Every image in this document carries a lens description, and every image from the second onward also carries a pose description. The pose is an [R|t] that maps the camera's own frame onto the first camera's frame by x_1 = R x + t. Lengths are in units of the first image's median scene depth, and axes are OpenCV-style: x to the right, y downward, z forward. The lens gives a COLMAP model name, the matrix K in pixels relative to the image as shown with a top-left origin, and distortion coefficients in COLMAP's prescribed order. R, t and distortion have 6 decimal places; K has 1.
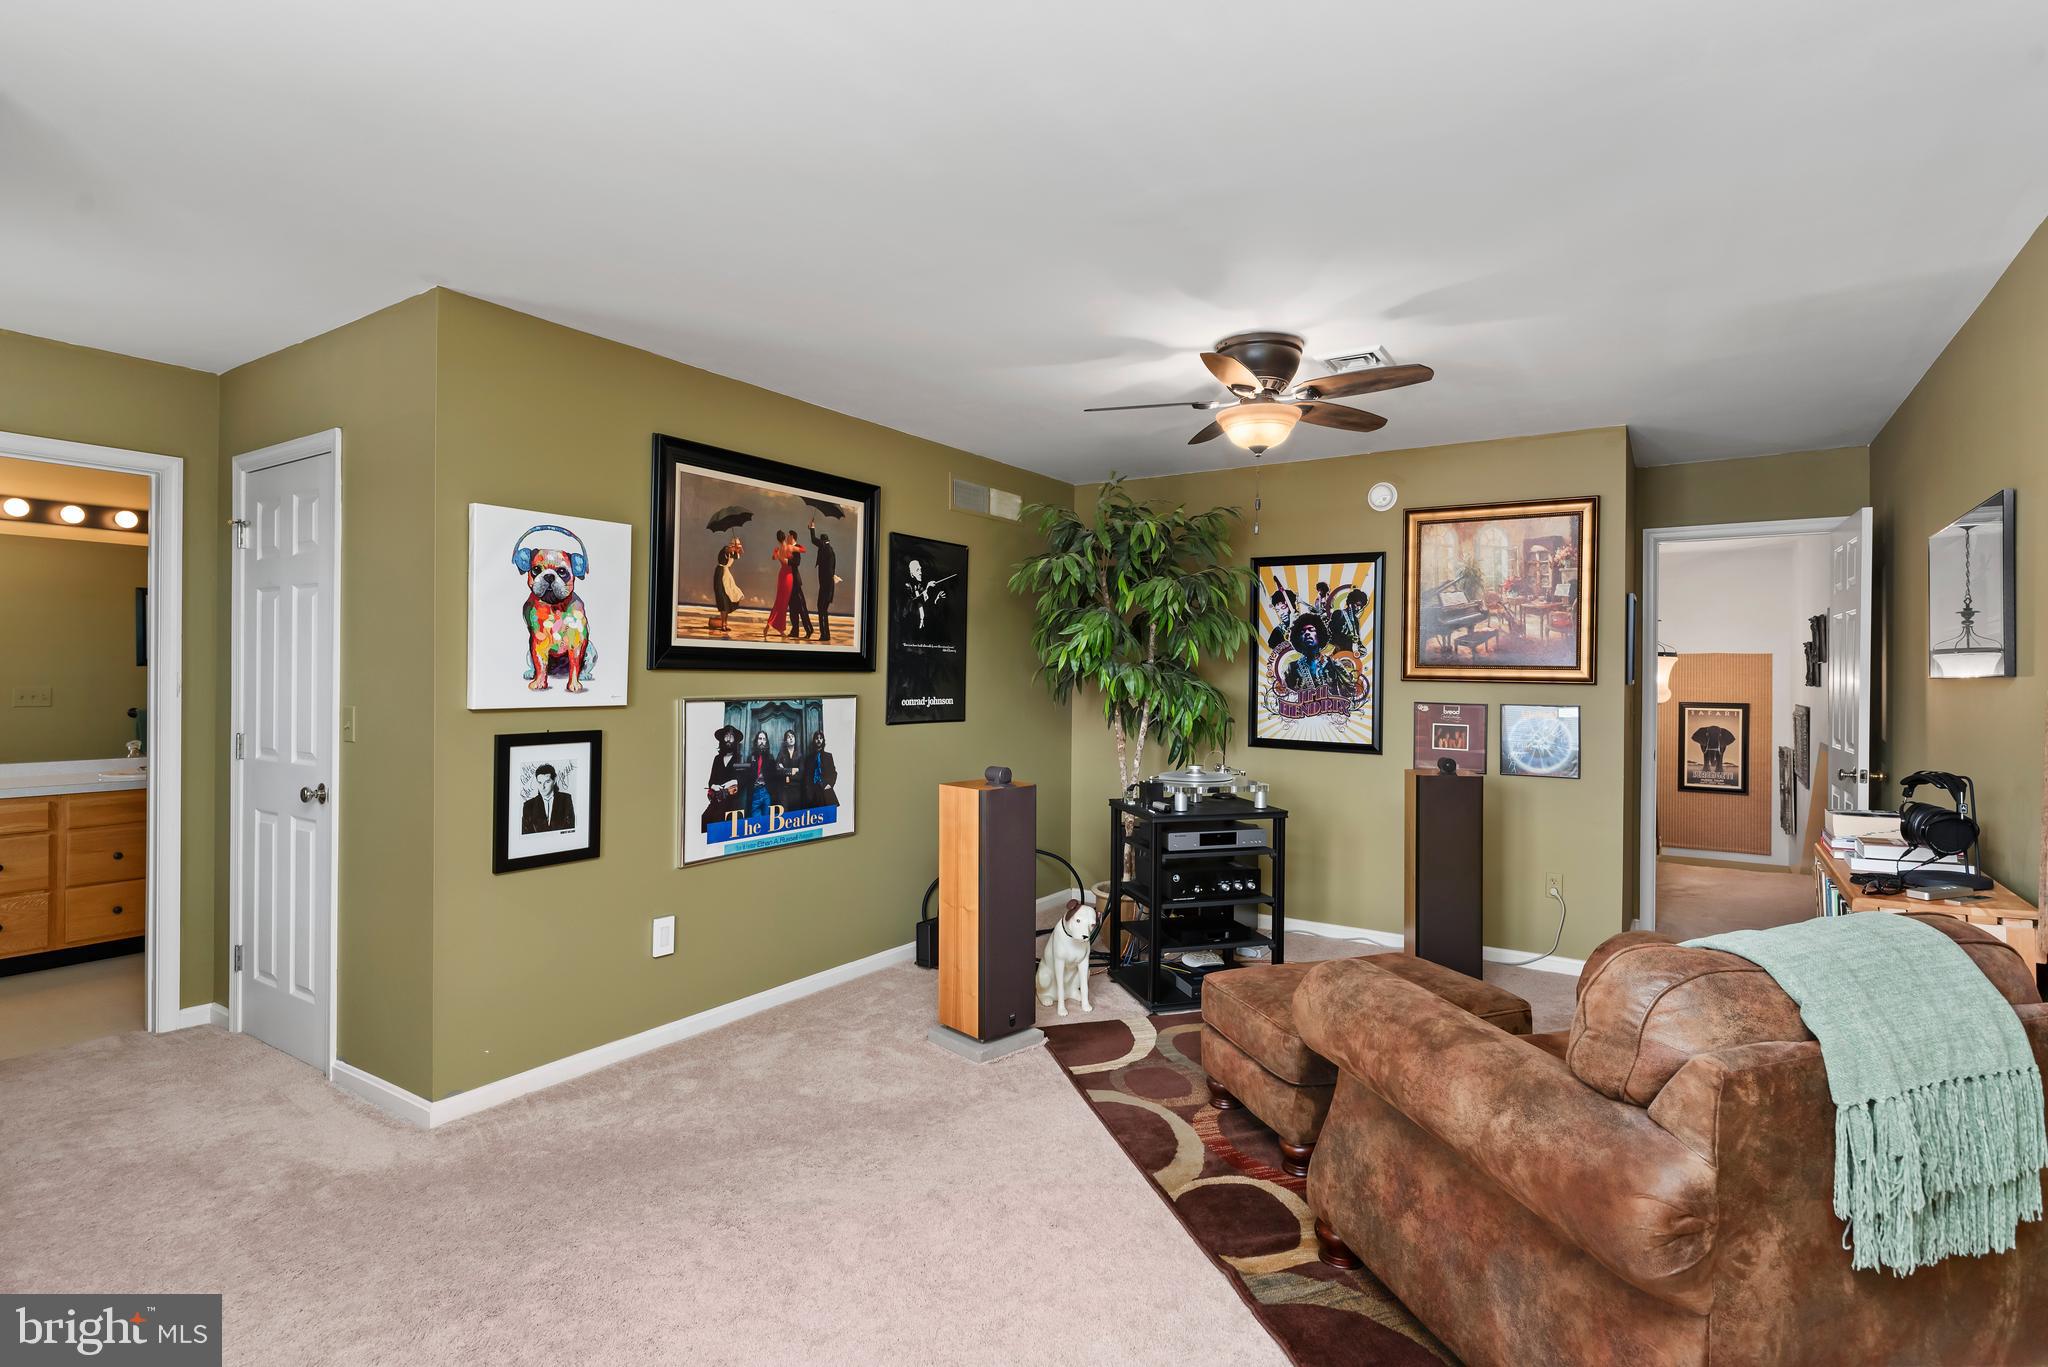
lens RADIAL K [[1002.9, 0, 1049.4], [0, 1002.9, 659.4], [0, 0, 1]] dist [0.001159, 0.000248]
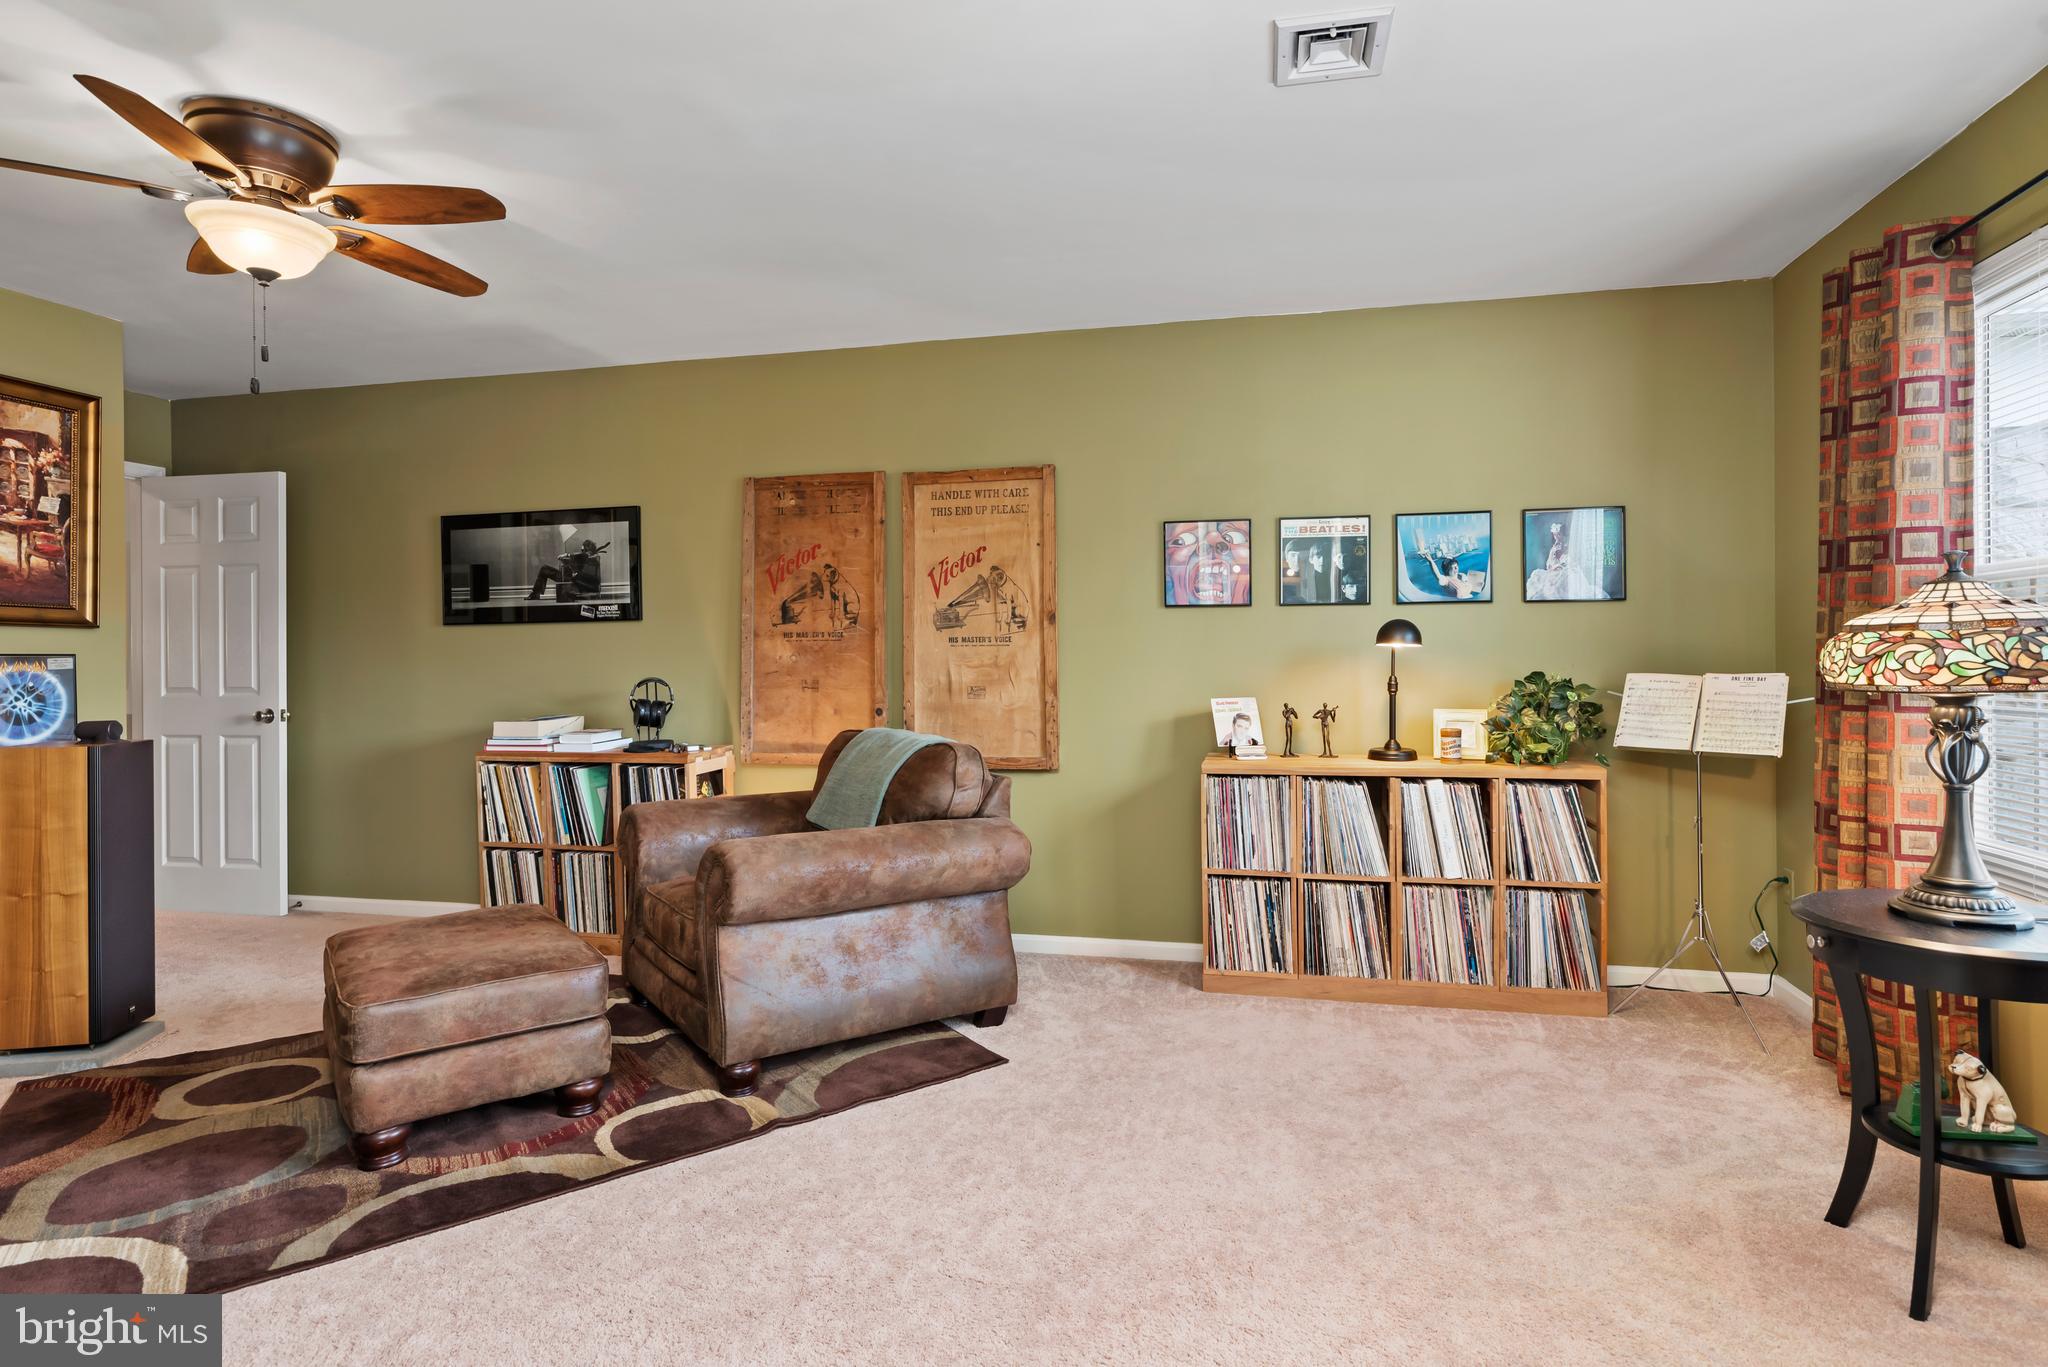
lens RADIAL K [[1002.9, 0, 1049.4], [0, 1002.9, 659.4], [0, 0, 1]] dist [0.001159, 0.000248]
pose [[-0.339546, -0.006602, 0.940566, -0.564860], [-0.011696, 0.999928, 0.002796, 0.045488], [-0.940517, -0.010052, -0.339598, 0.631263]]
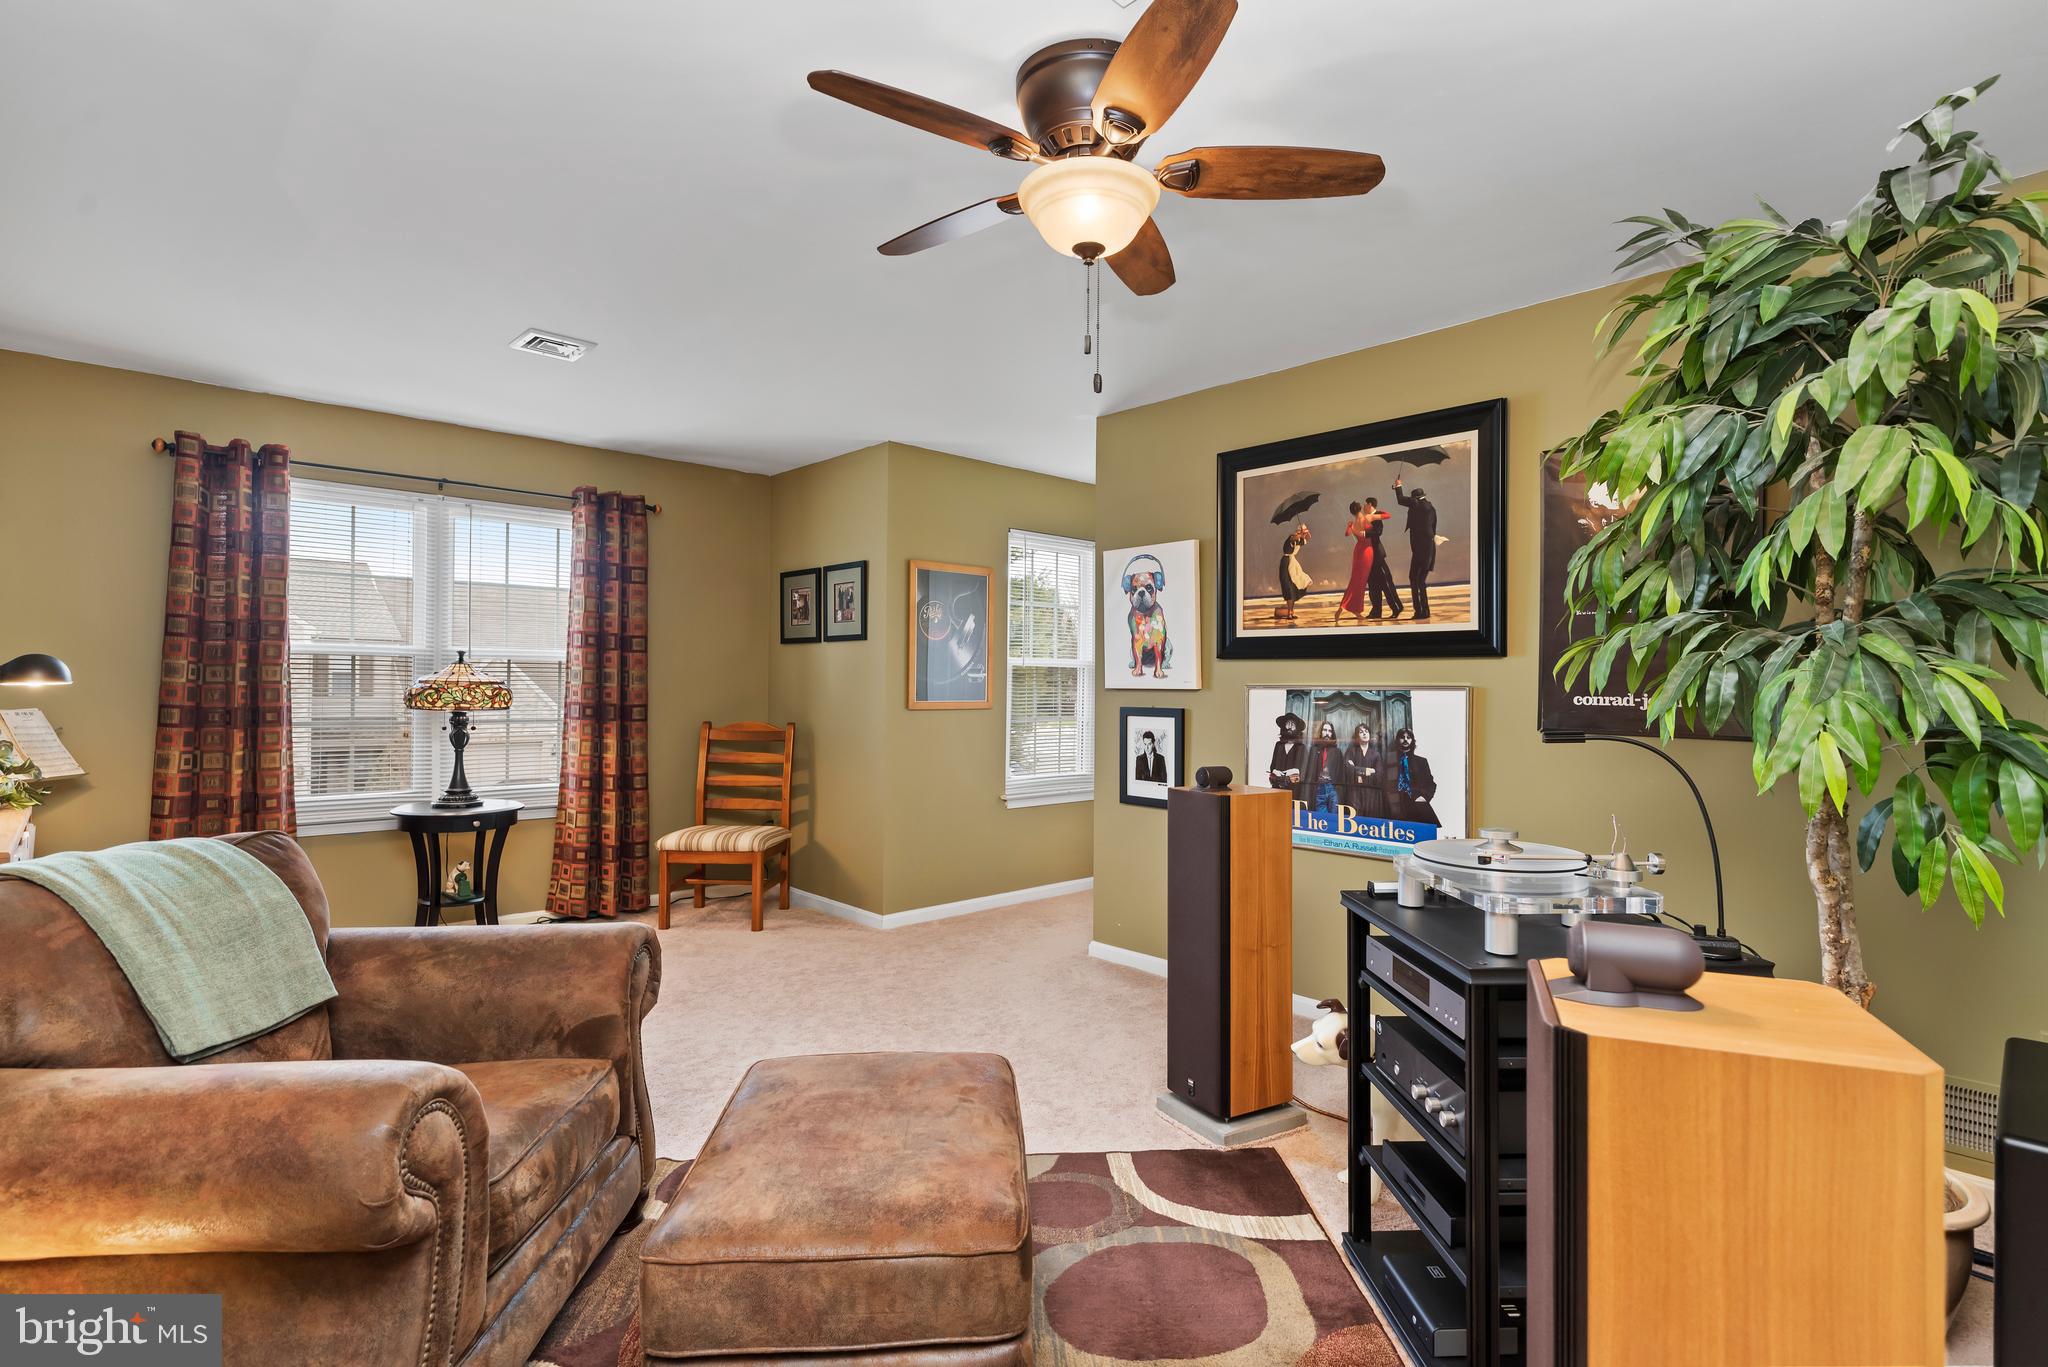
lens RADIAL K [[1002.9, 0, 1049.4], [0, 1002.9, 659.4], [0, 0, 1]] dist [0.001159, 0.000248]
pose [[-0.237188, -0.033498, -0.970886, 0.693401], [0.004137, 0.999361, -0.035491, 0.045613], [0.971455, -0.012435, -0.236898, 0.979907]]
